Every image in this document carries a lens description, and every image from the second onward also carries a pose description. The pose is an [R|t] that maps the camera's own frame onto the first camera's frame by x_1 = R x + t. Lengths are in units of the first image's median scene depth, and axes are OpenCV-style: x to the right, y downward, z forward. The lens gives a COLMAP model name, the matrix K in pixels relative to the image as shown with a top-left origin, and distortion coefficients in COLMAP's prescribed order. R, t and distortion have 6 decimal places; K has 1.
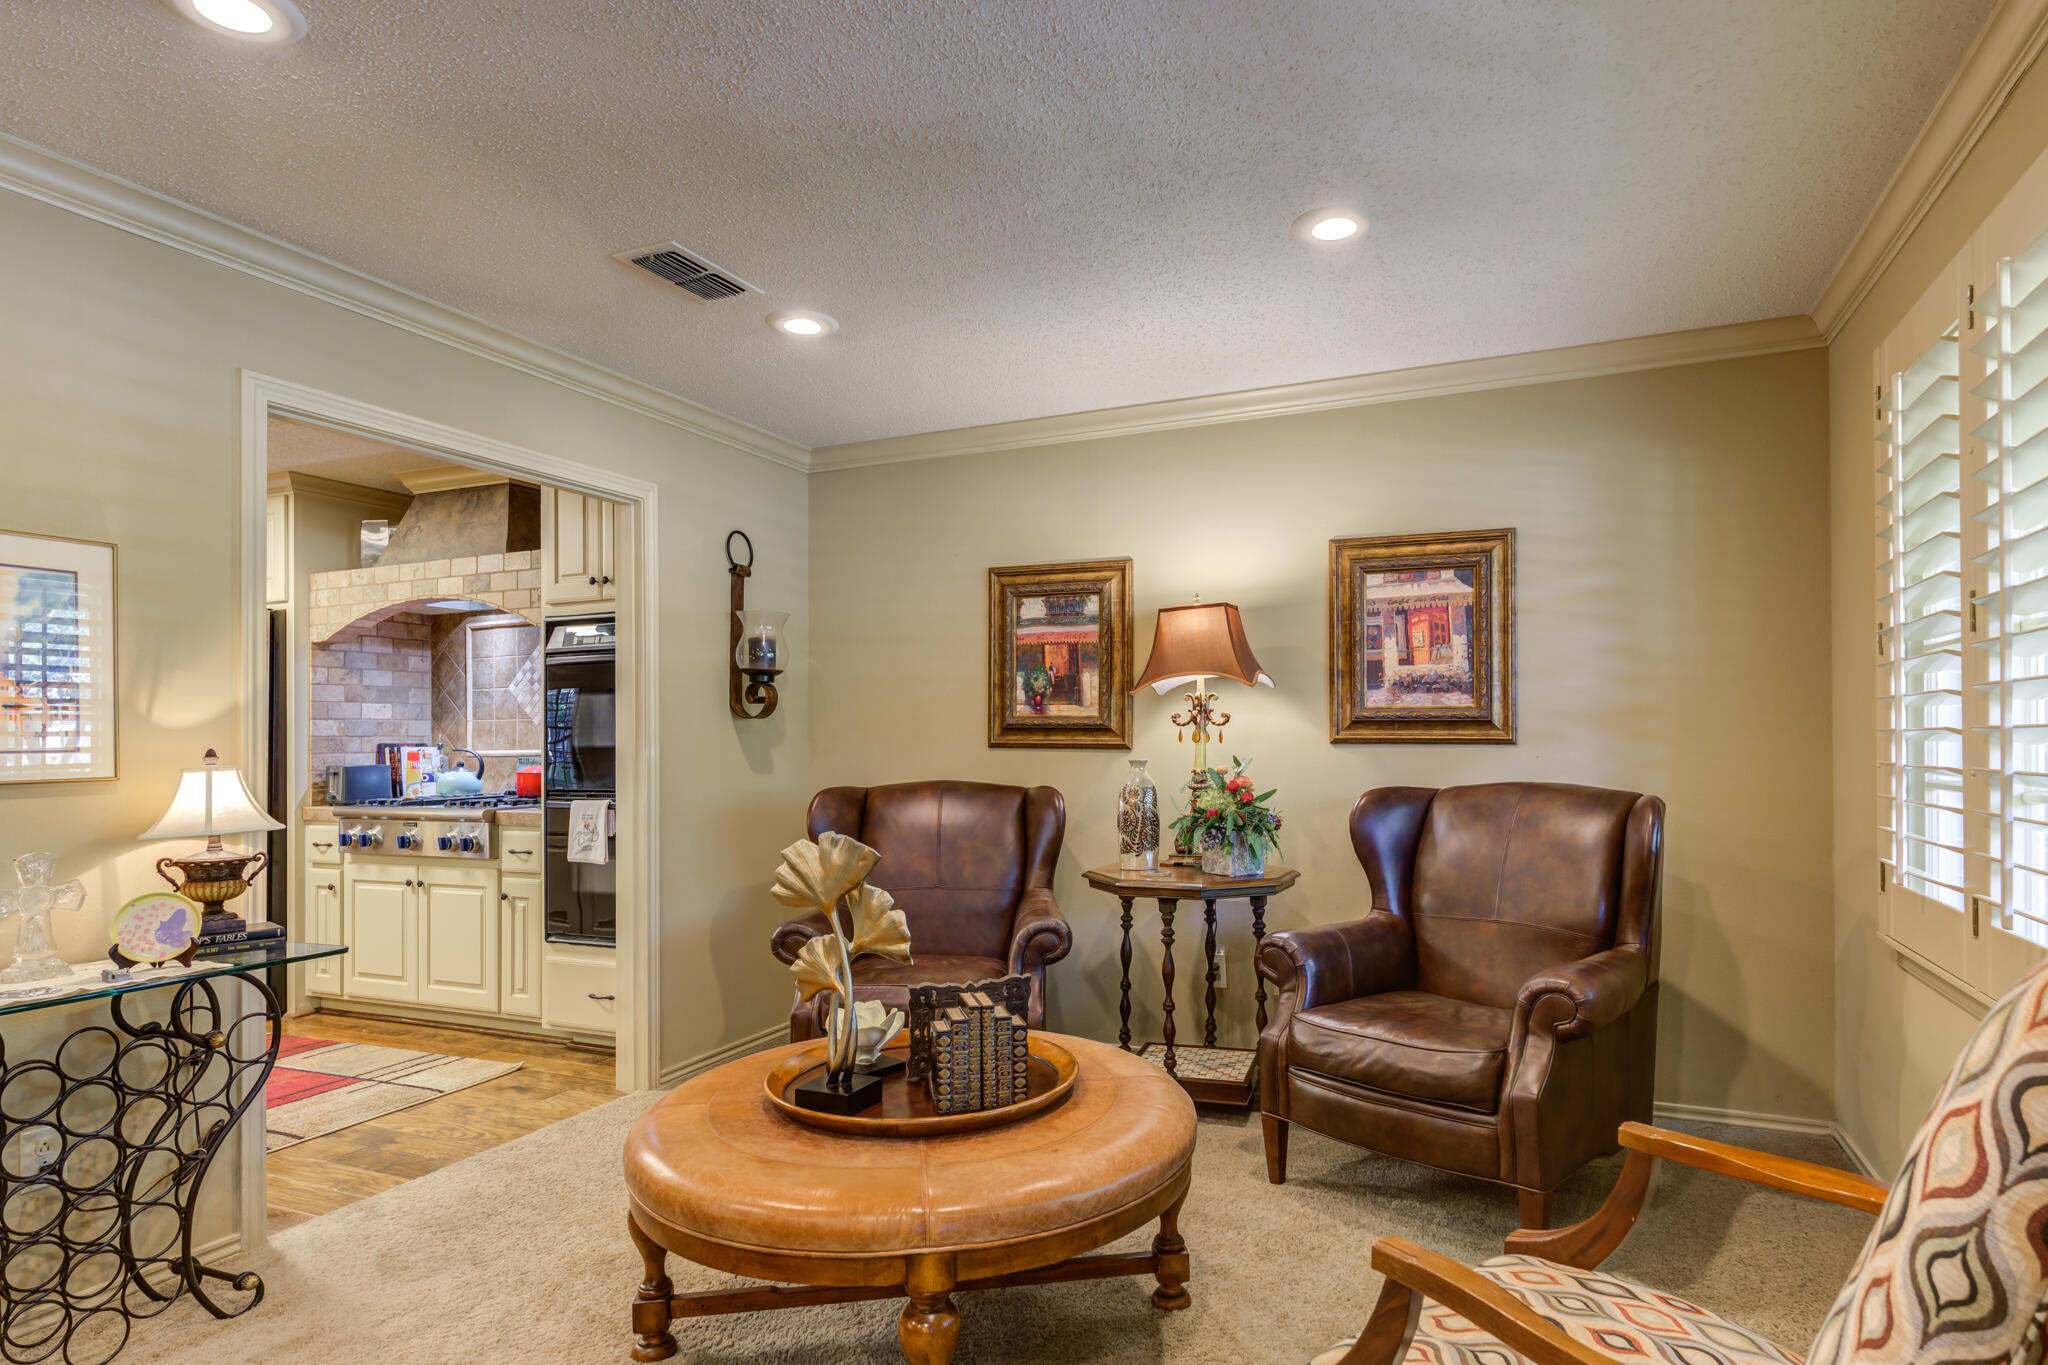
lens RADIAL K [[1155.6, 0, 1056.6], [0, 1155.6, 708.7], [0, 0, 1]] dist [0.004264, 0.000736]
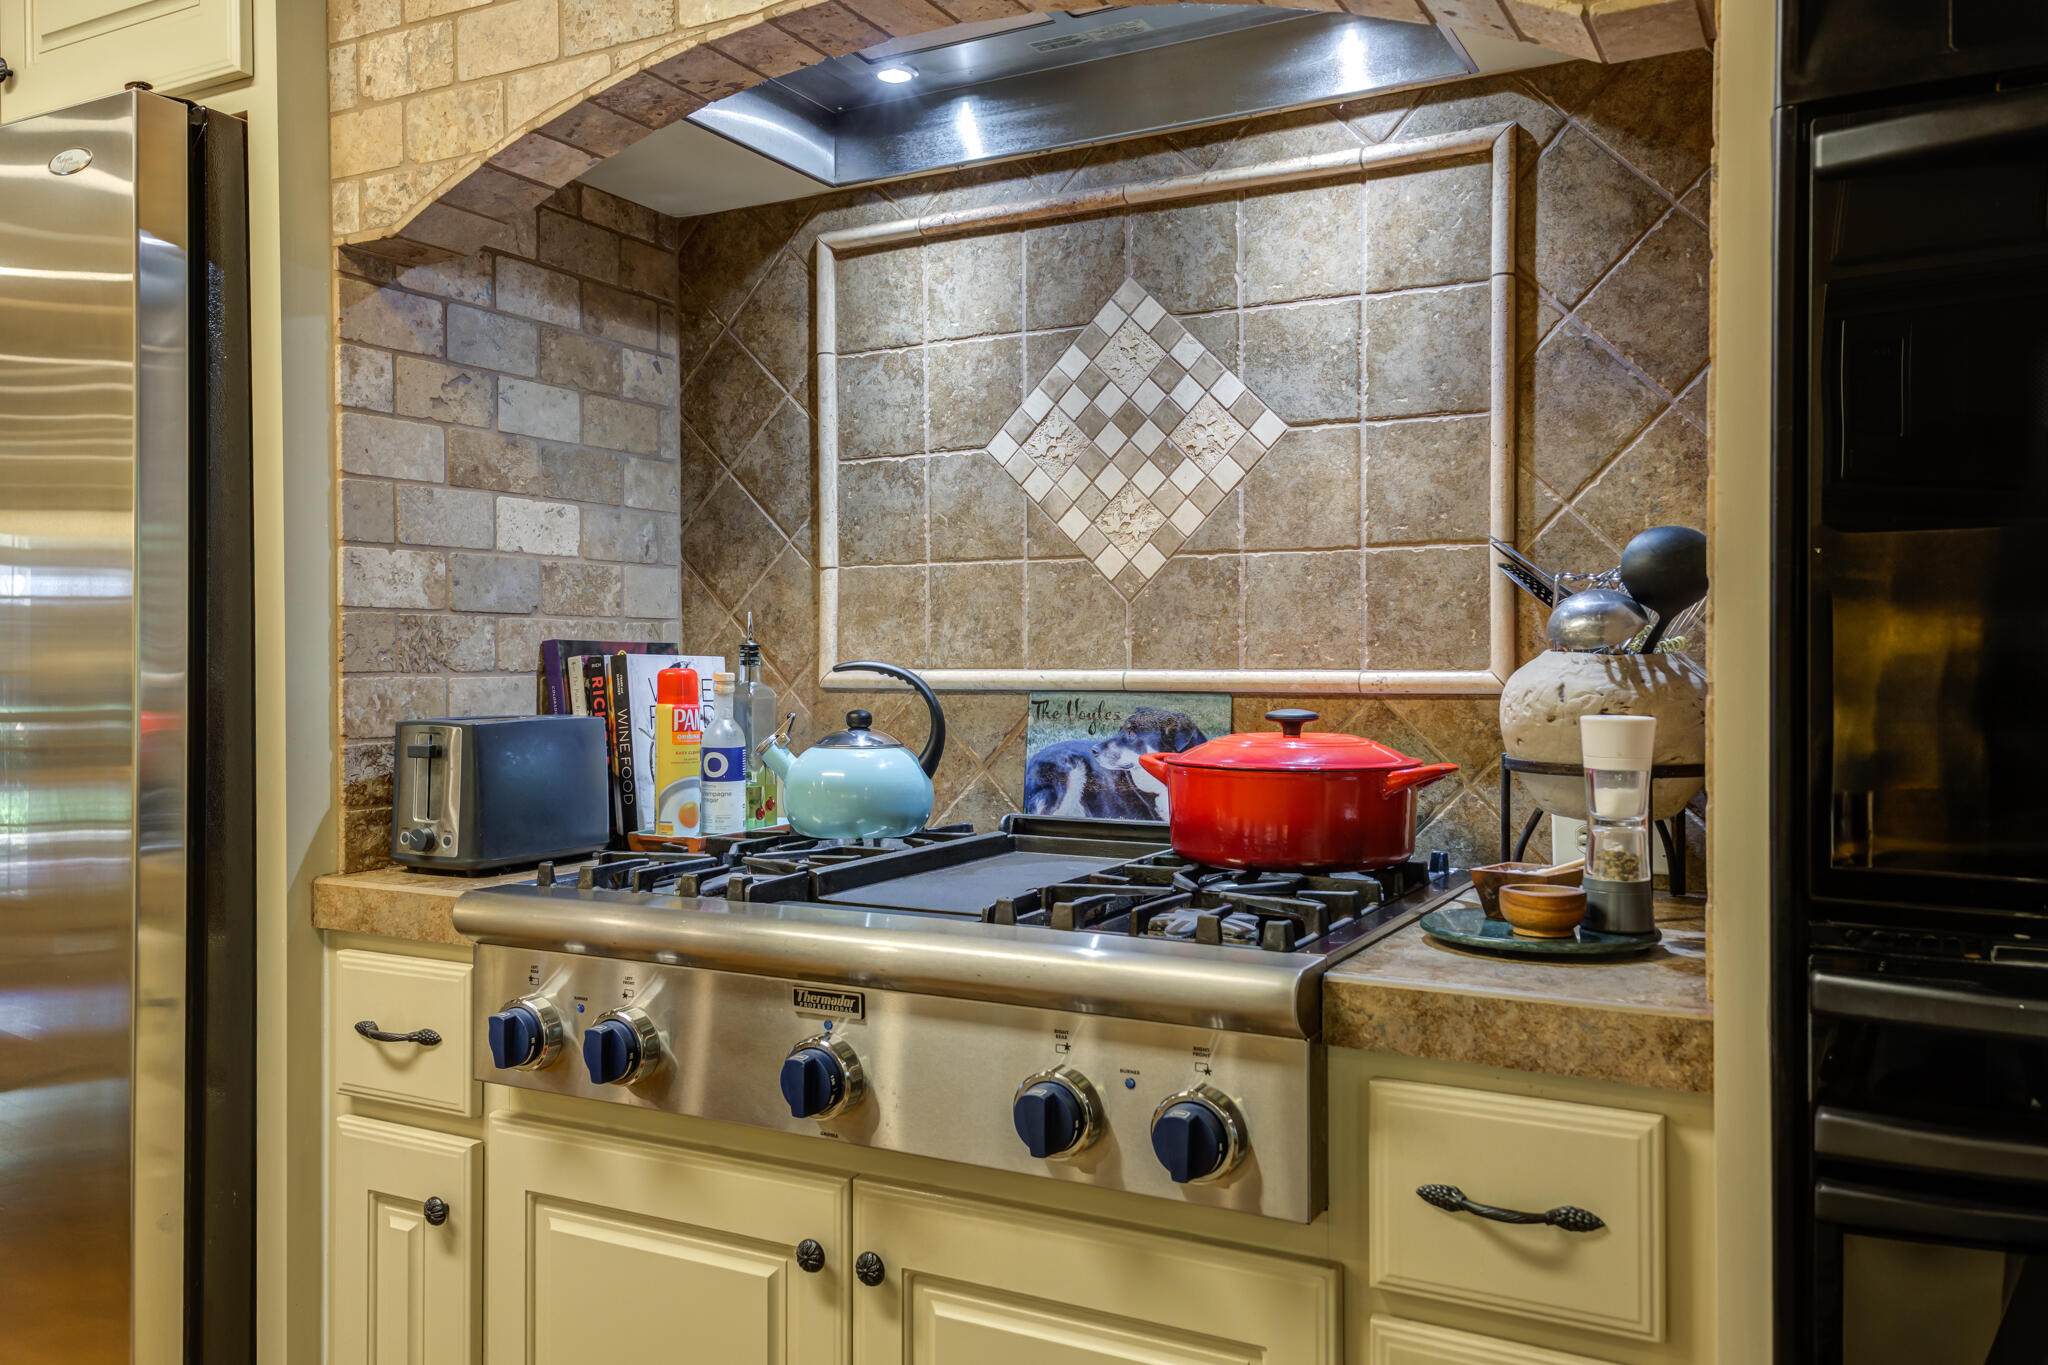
lens RADIAL K [[1598.4, 0, 1019.1], [0, 1598.4, 669.5], [0, 0, 1]] dist [0.029413, -0.003371]
pose [[0.997036, 0.012561, -0.075909, -0.477093], [-0.010380, 0.999524, 0.029062, 0.026497], [0.076238, -0.028188, 0.996691, 0.668565]]
